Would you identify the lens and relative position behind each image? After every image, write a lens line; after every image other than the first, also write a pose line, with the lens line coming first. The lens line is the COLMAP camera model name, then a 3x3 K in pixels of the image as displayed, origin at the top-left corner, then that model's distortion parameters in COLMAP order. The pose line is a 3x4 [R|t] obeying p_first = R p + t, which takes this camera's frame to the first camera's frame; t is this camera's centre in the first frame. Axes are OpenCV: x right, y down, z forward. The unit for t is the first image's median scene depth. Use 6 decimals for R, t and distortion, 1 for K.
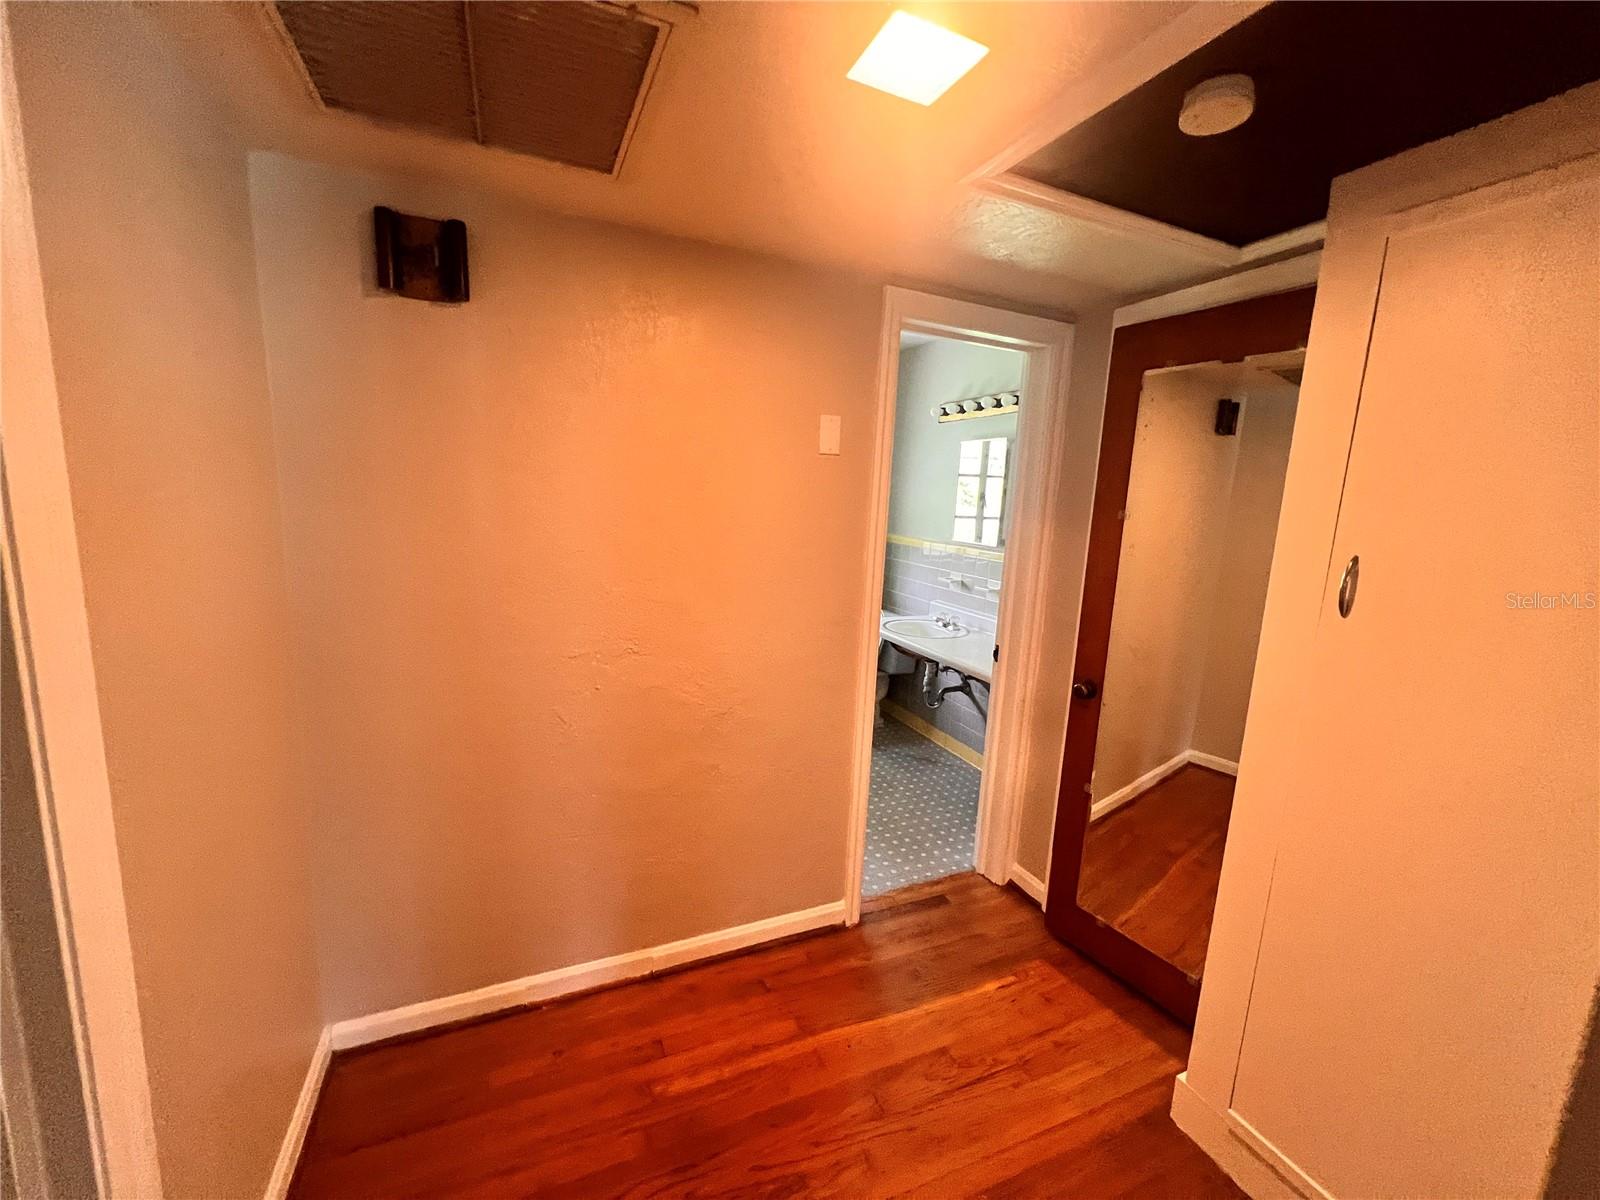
lens RADIAL K [[638.7, 0, 798.3], [0, 638.7, 597.7], [0, 0, 1]] dist [-0.001738, -0.000205]
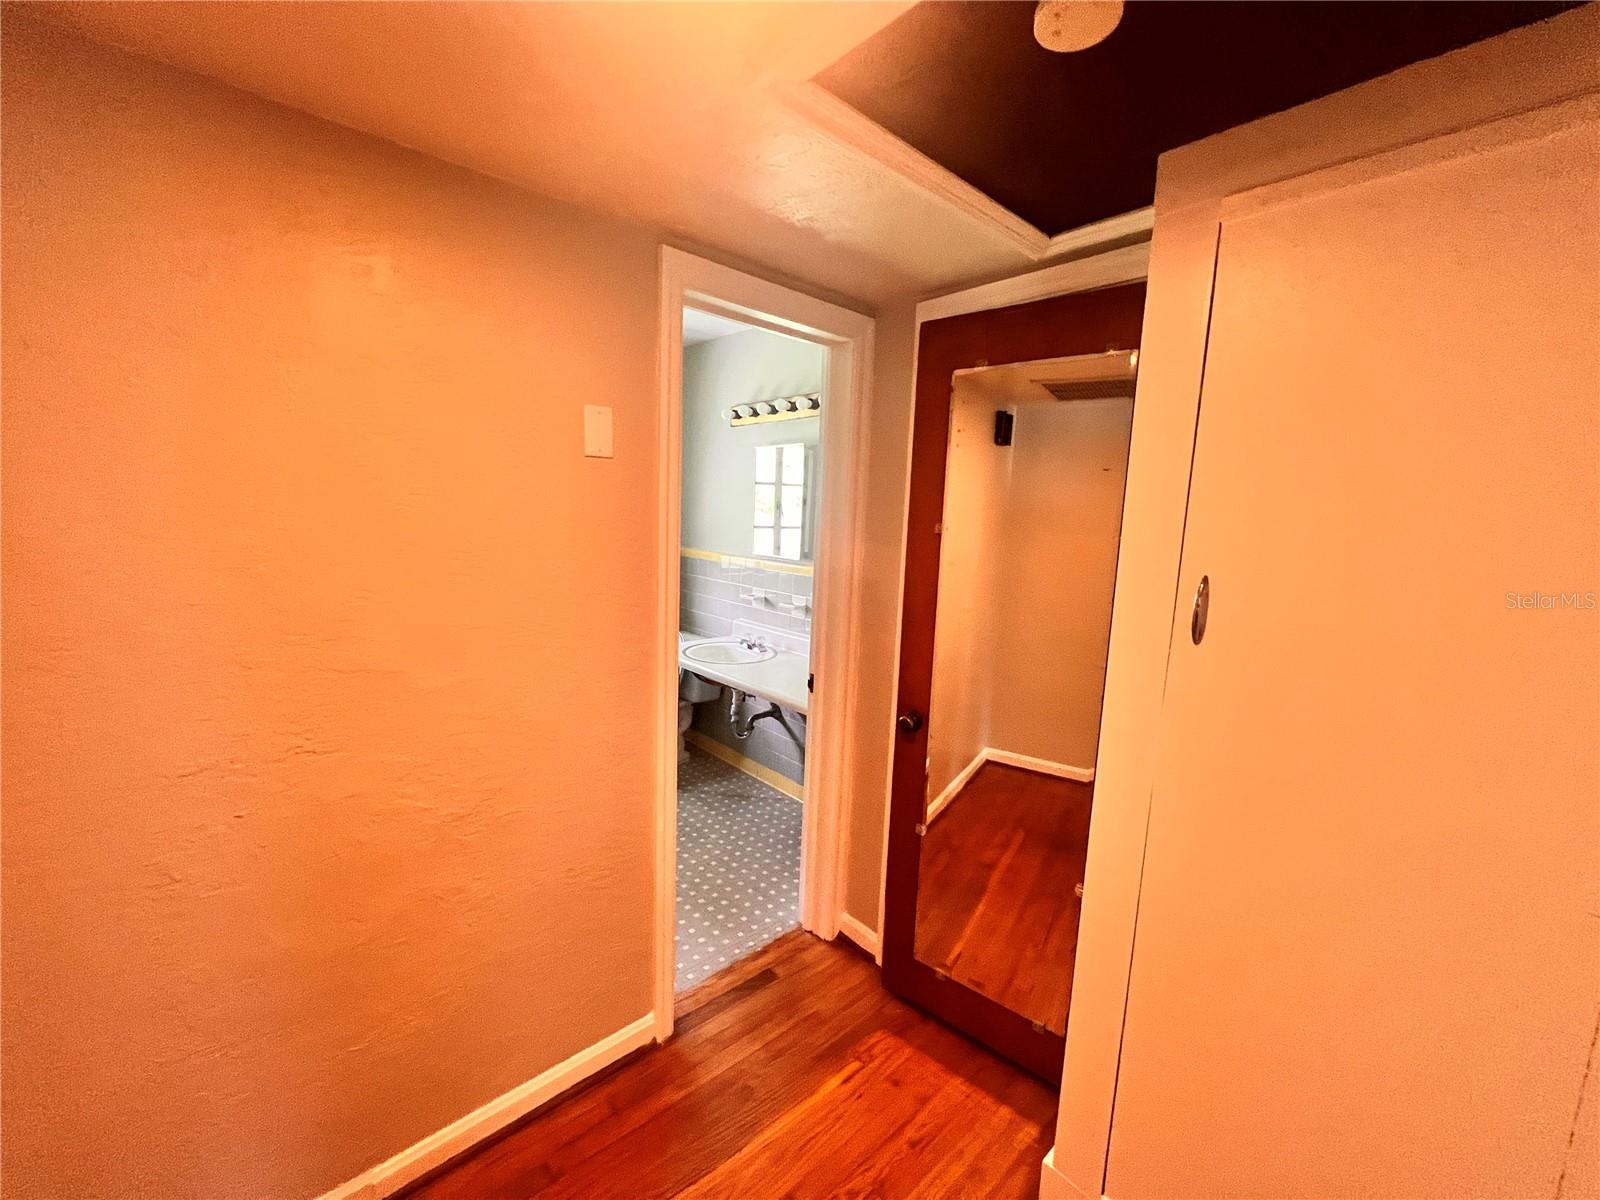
lens RADIAL K [[638.7, 0, 798.3], [0, 638.7, 597.7], [0, 0, 1]] dist [-0.001738, -0.000205]
pose [[0.949674, -0.054218, 0.308511, 0.018416], [0.057525, 0.998343, -0.001628, -0.024703], [-0.307911, 0.019294, 0.951220, 0.118763]]
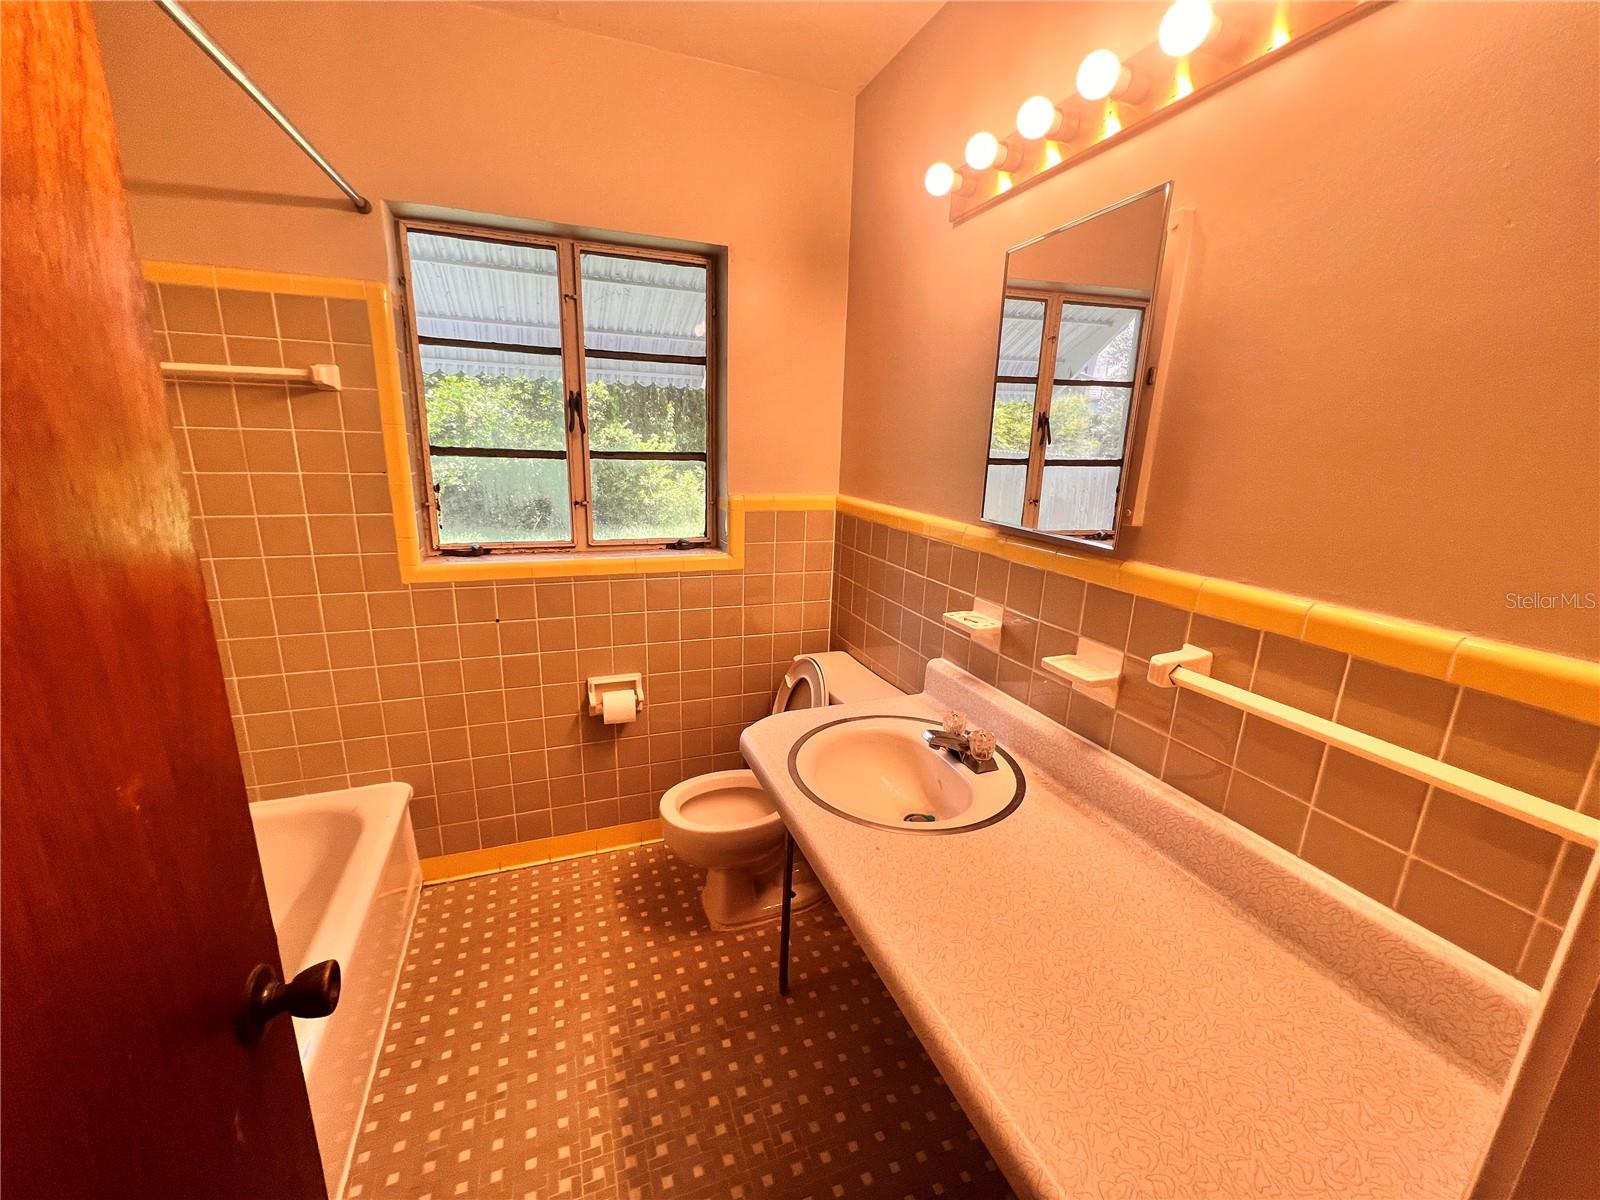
lens RADIAL K [[638.7, 0, 798.3], [0, 638.7, 597.7], [0, 0, 1]] dist [-0.001738, -0.000205]
pose [[0.998816, -0.008318, -0.047928, 0.177408], [0.012049, 0.996872, 0.078104, -0.089952], [0.047128, -0.078589, 0.995793, 0.712404]]
